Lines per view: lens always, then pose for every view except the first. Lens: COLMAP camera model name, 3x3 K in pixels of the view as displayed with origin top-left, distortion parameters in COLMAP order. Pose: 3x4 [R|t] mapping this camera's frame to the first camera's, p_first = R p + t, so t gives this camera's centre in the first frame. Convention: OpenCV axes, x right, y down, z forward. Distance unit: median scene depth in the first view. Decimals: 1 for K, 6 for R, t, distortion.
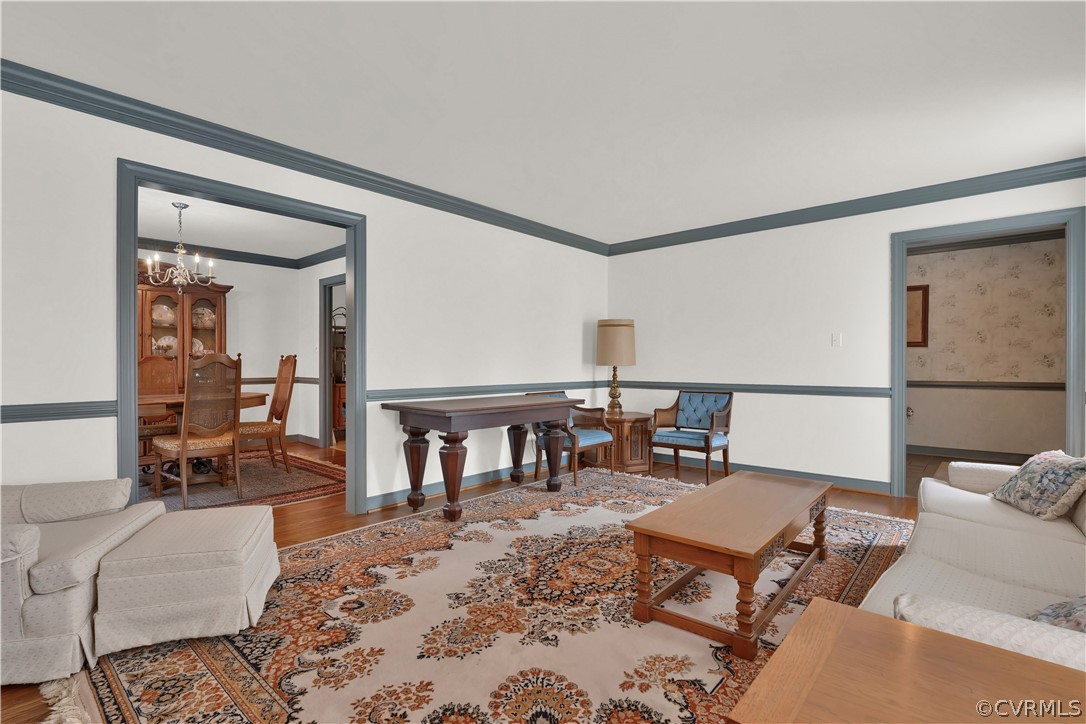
lens RADIAL K [[512.8, 0, 541.2], [0, 512.8, 357.6], [0, 0, 1]] dist [-0.011503, 0.000040]
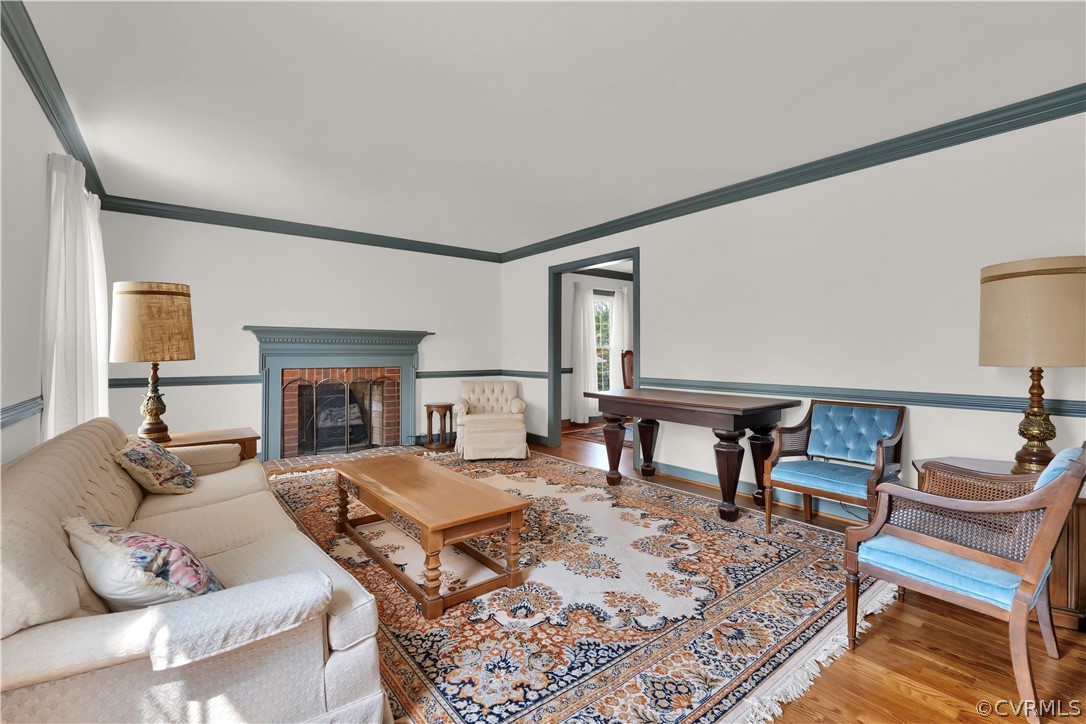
lens RADIAL K [[468.0, 0, 540.1], [0, 468.0, 355.9], [0, 0, 1]] dist [-0.024216, -0.000217]
pose [[-0.181650, 0.006756, -0.983340, 0.668840], [0.013331, 0.999901, 0.004407, -0.000839], [0.983273, -0.012308, -0.181723, 0.718542]]
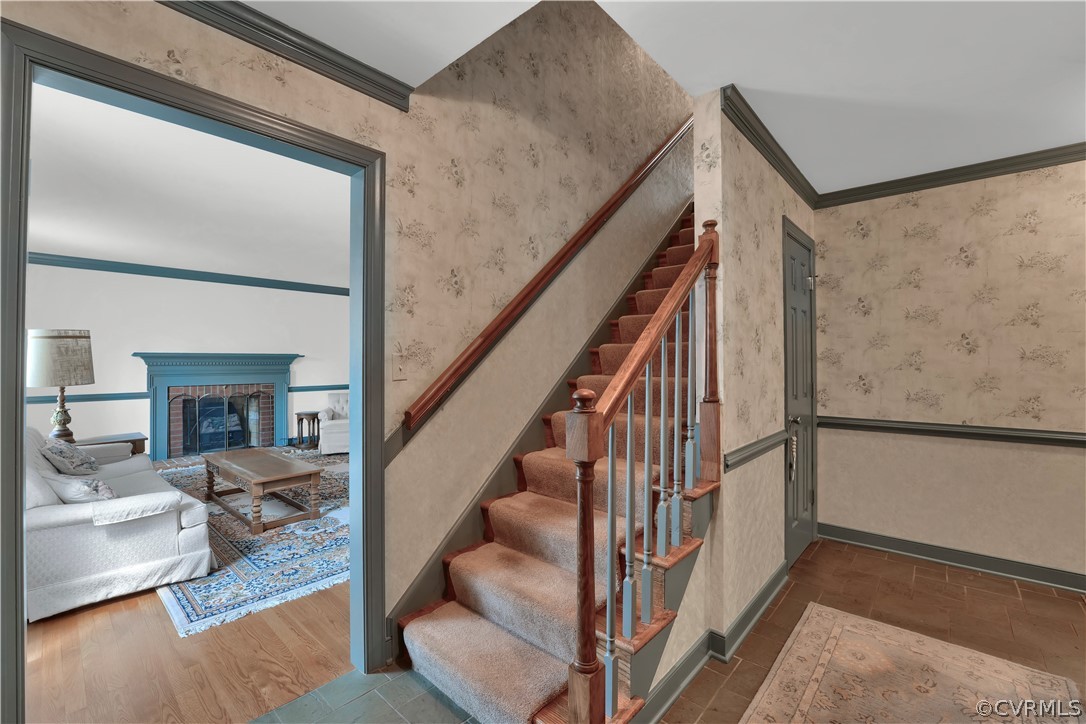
lens RADIAL K [[460.7, 0, 542.1], [0, 460.7, 365.3], [0, 0, 1]] dist [-0.022840, 0.000714]
pose [[-0.014406, 0.012215, -0.999822, 0.958076], [0.015942, 0.999801, 0.011985, -0.029149], [0.999769, -0.015767, -0.014598, 0.984817]]
